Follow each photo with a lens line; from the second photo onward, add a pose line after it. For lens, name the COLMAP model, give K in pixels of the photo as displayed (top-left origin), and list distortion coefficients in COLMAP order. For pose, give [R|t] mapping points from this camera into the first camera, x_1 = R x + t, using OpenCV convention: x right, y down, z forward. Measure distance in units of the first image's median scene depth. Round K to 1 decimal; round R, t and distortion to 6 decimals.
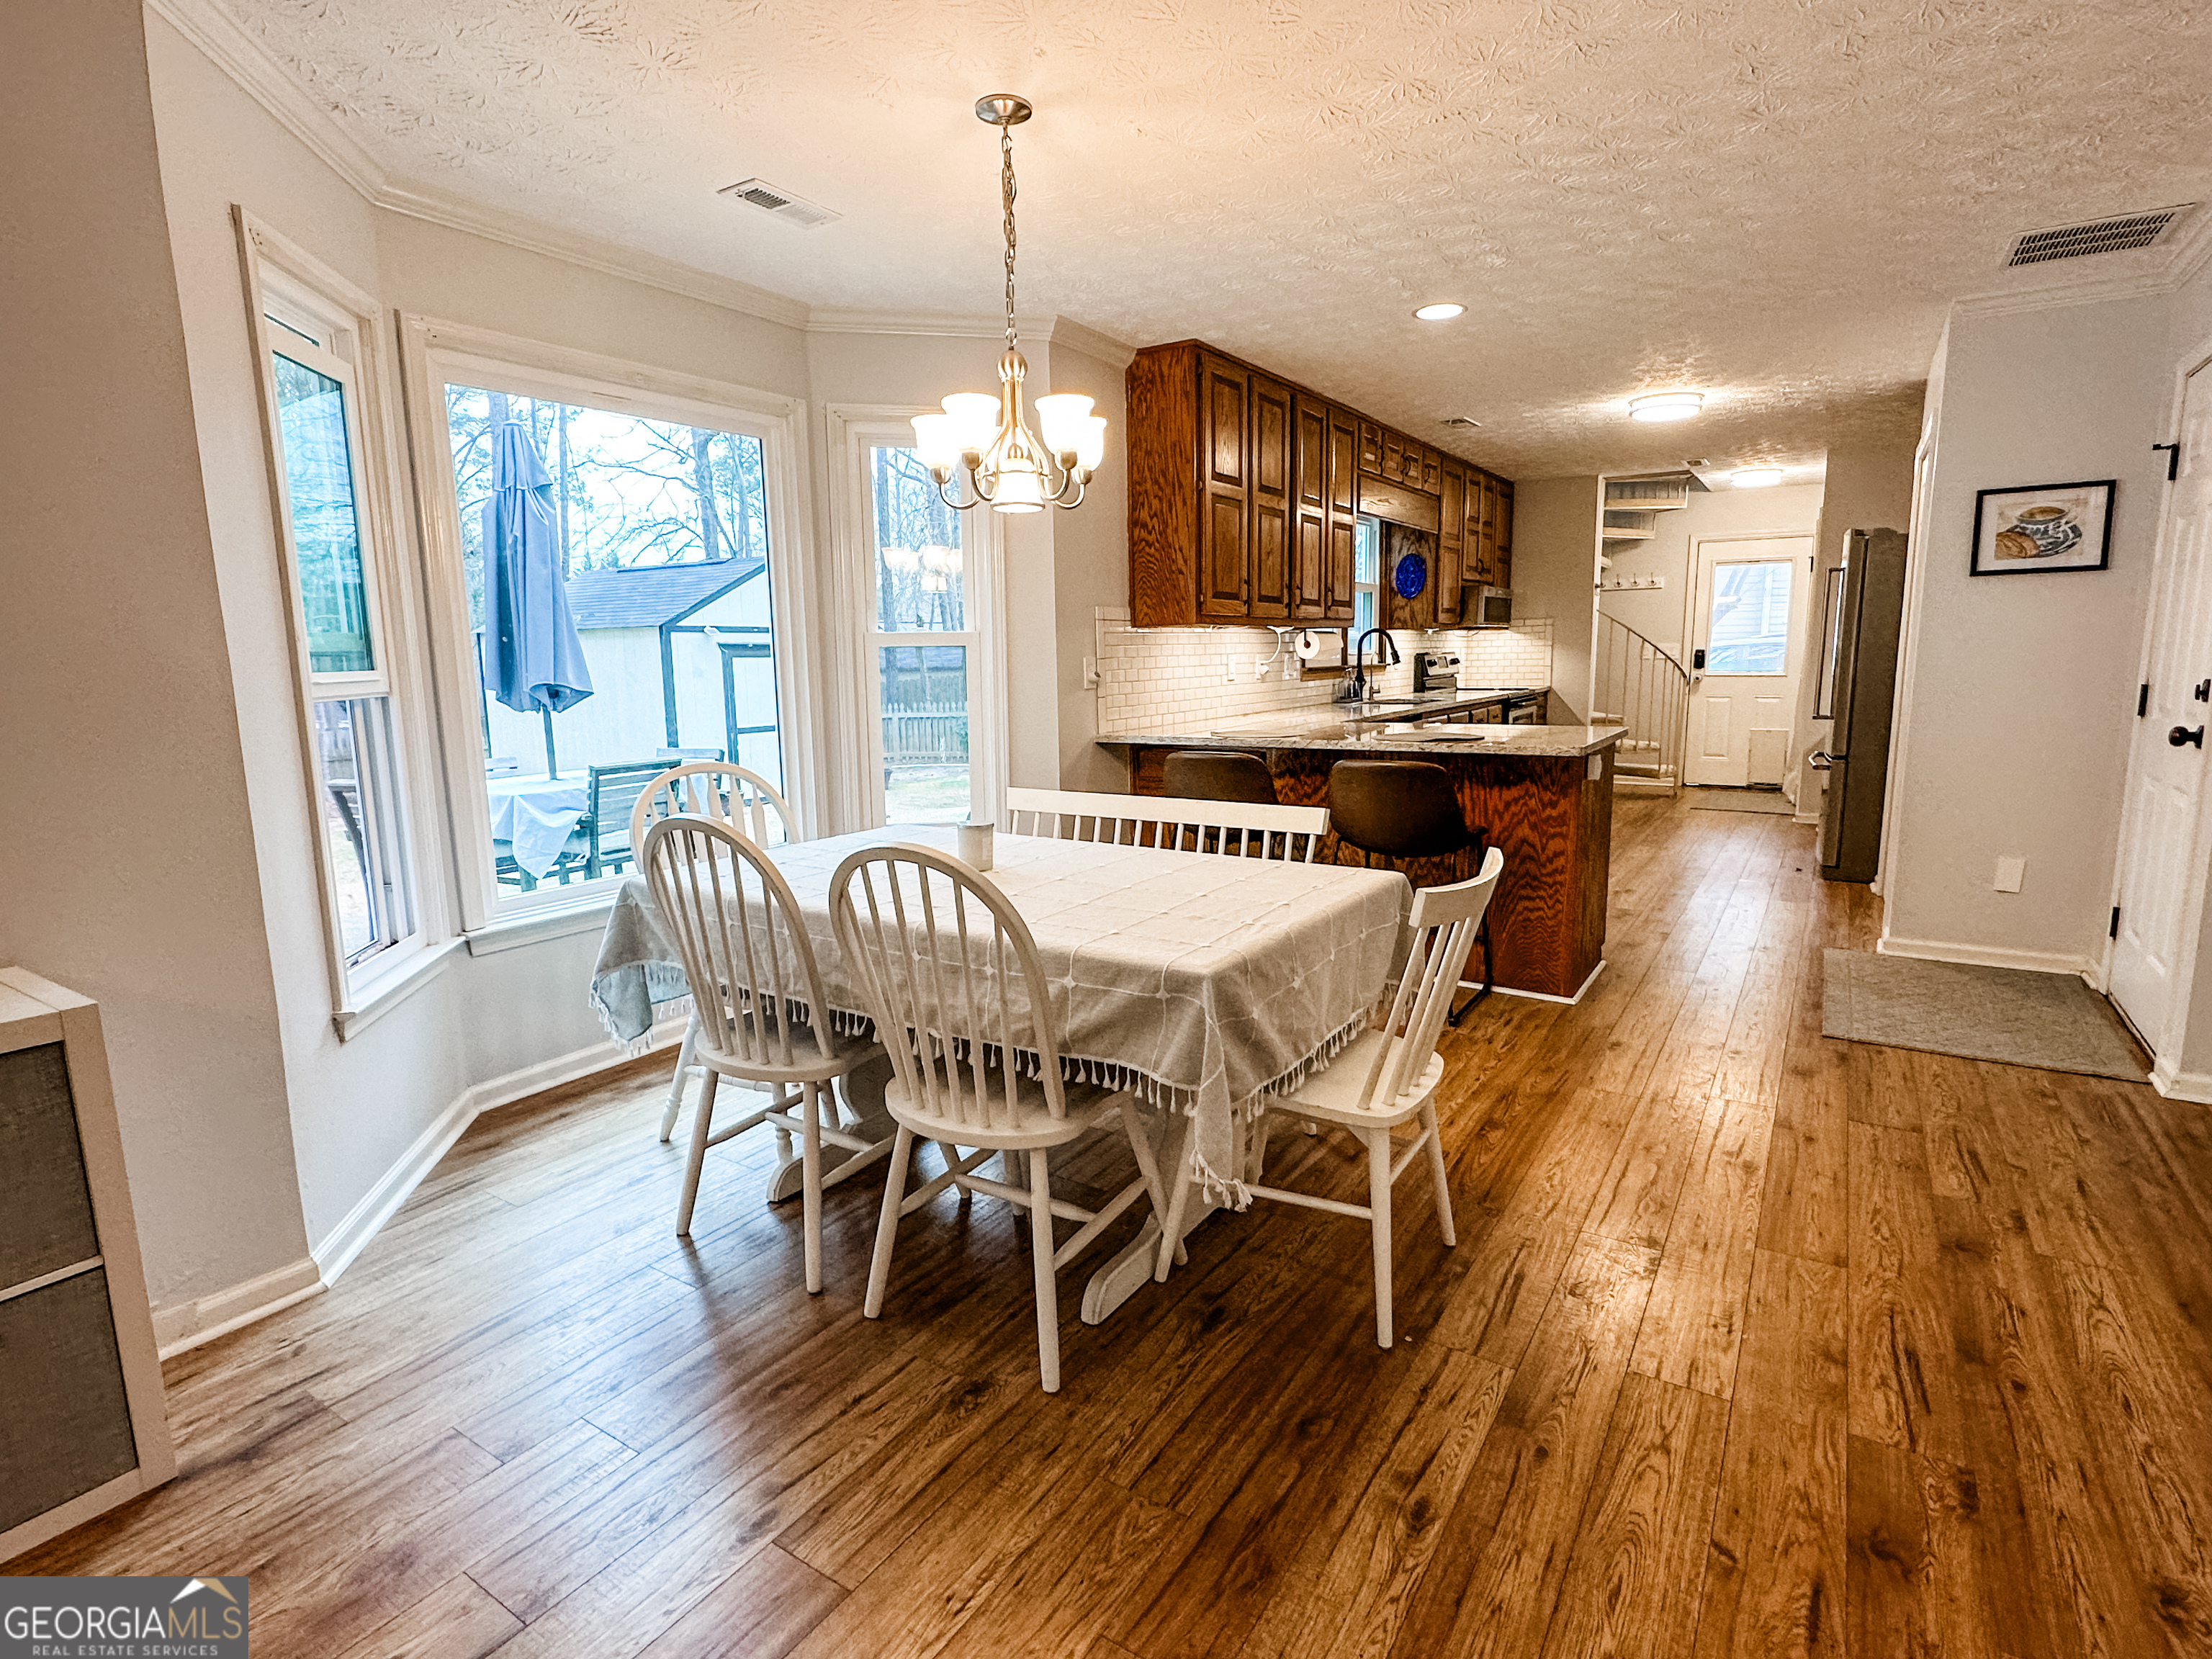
lens RADIAL K [[1111.2, 0, 1098.7], [0, 1111.2, 805.6], [0, 0, 1]] dist [-0.002864, 0.000260]
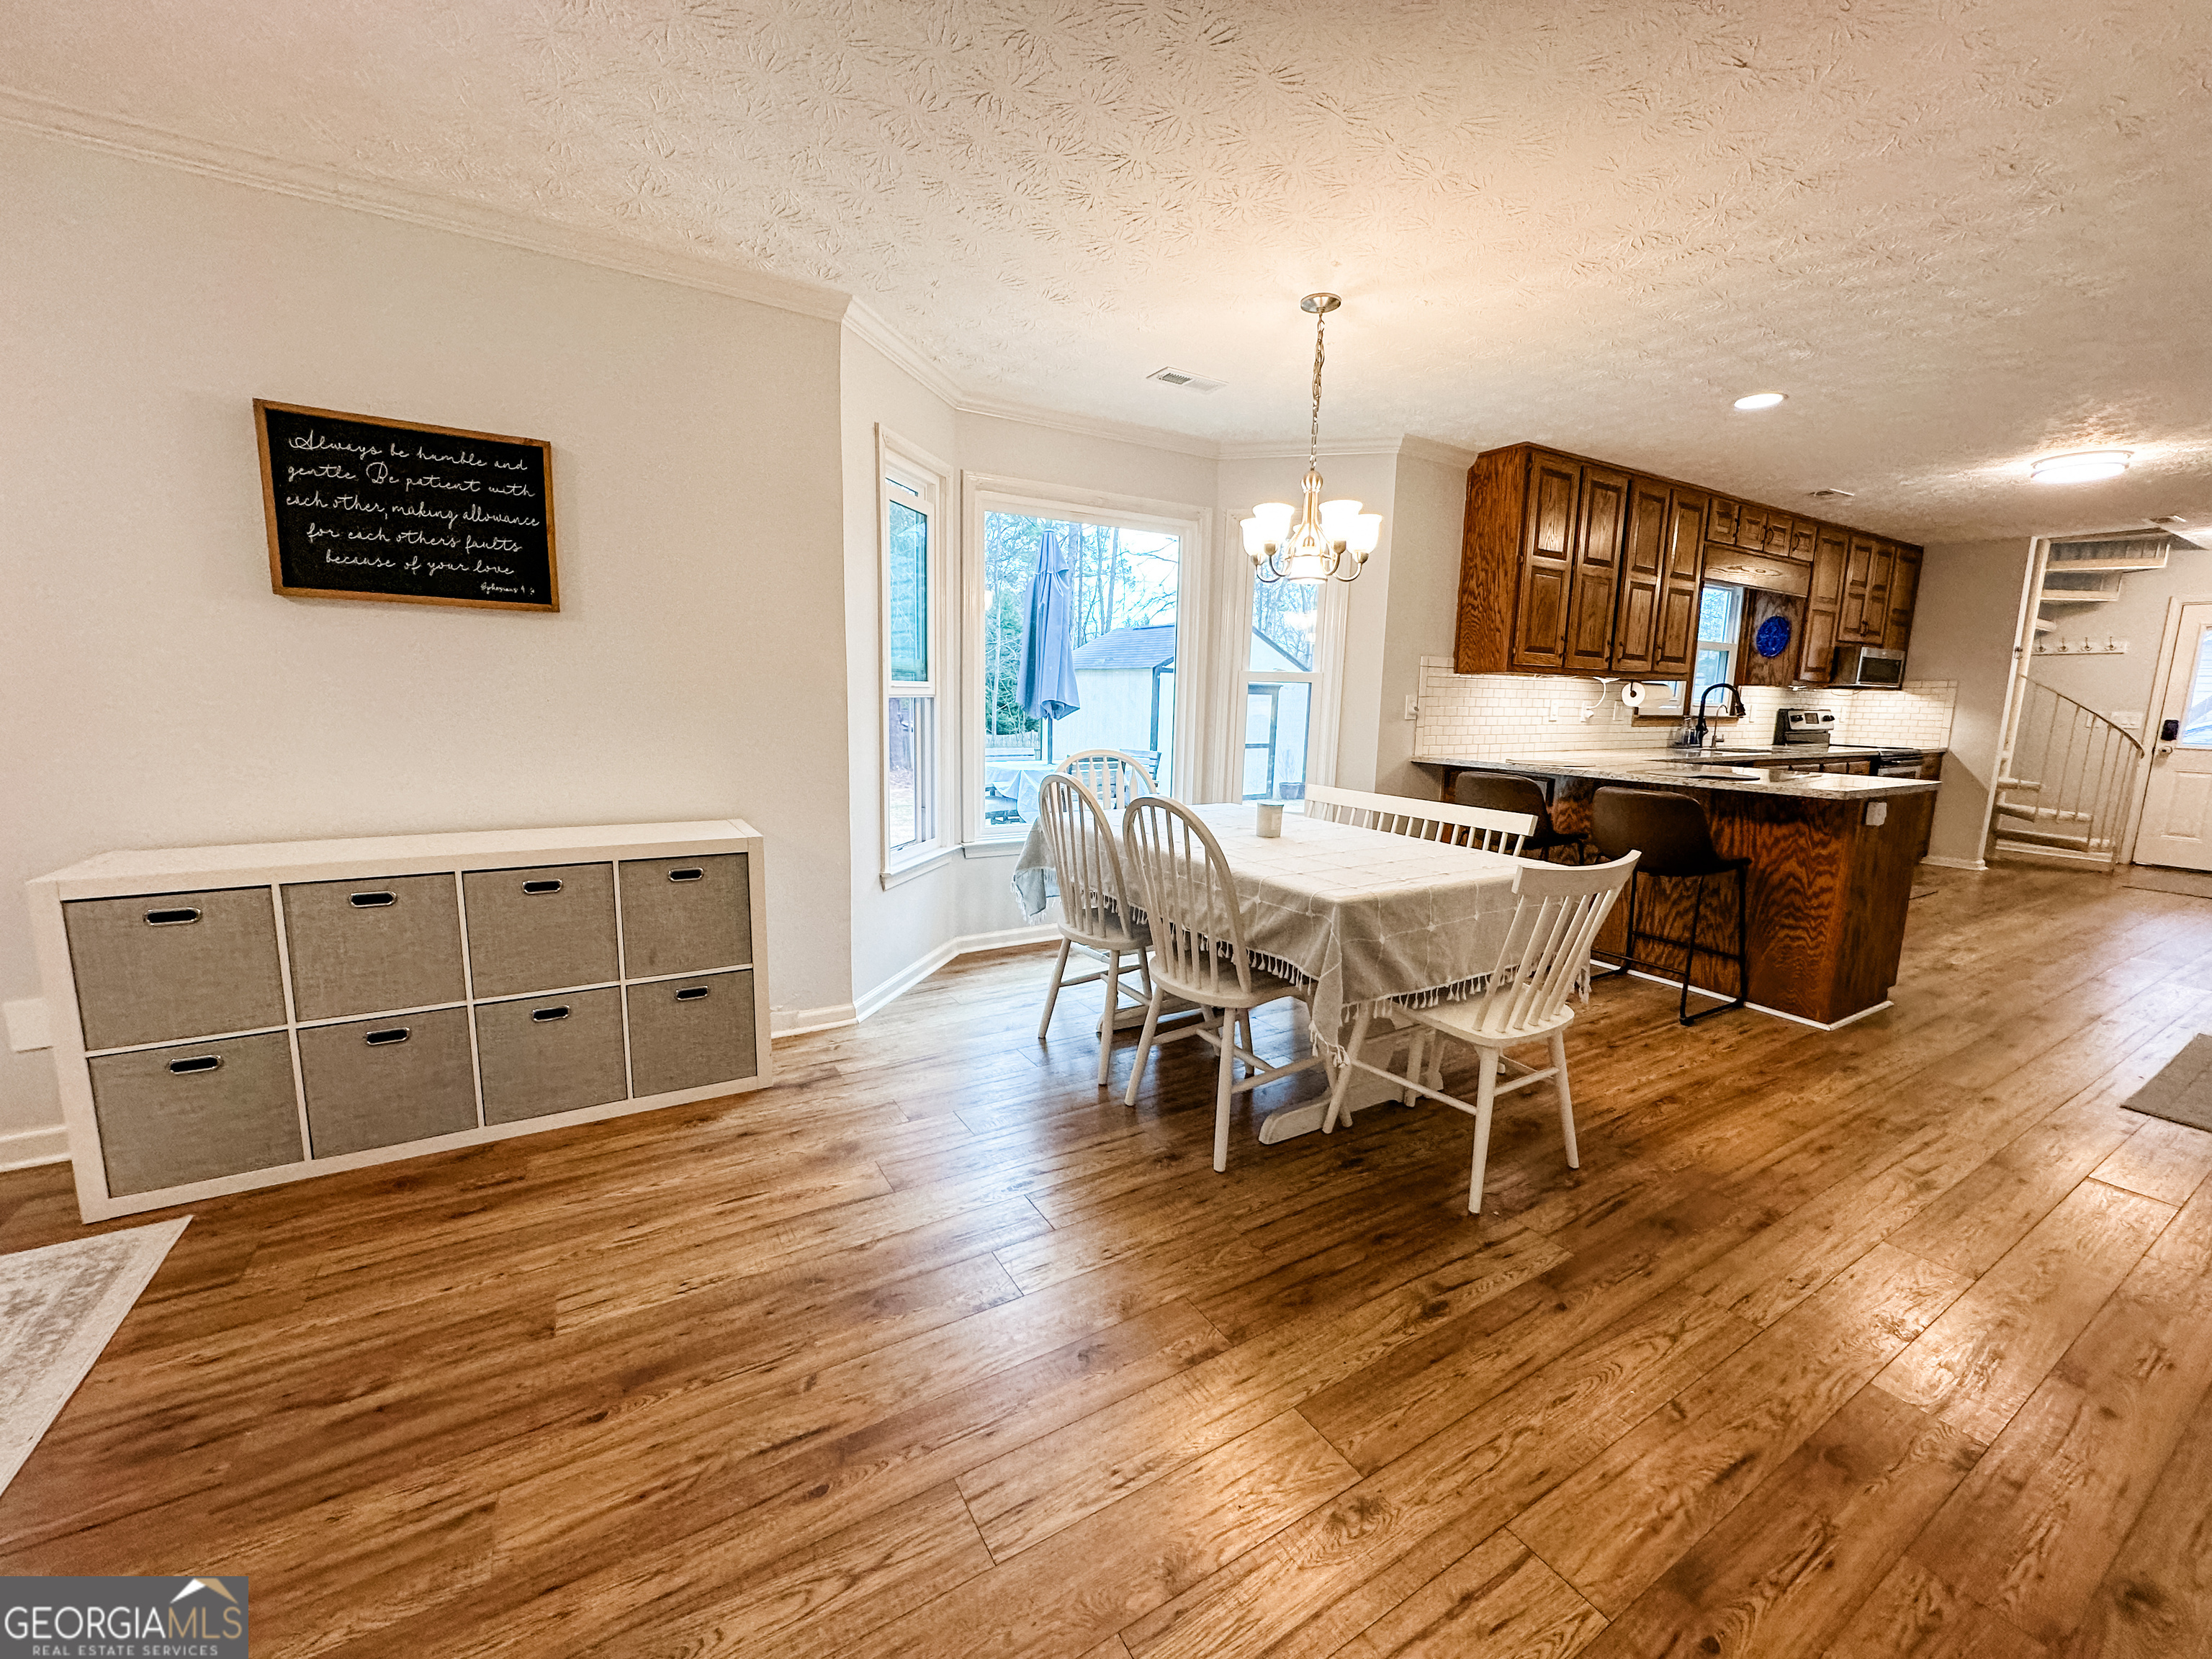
lens RADIAL K [[881.1, 0, 1113.2], [0, 881.1, 798.1], [0, 0, 1]] dist [-0.002701, 0.000590]
pose [[0.902899, 0.087378, -0.420878, 0.183164], [-0.096041, 0.995377, 0.000614, 0.026815], [0.418986, 0.039867, 0.907117, -0.098559]]
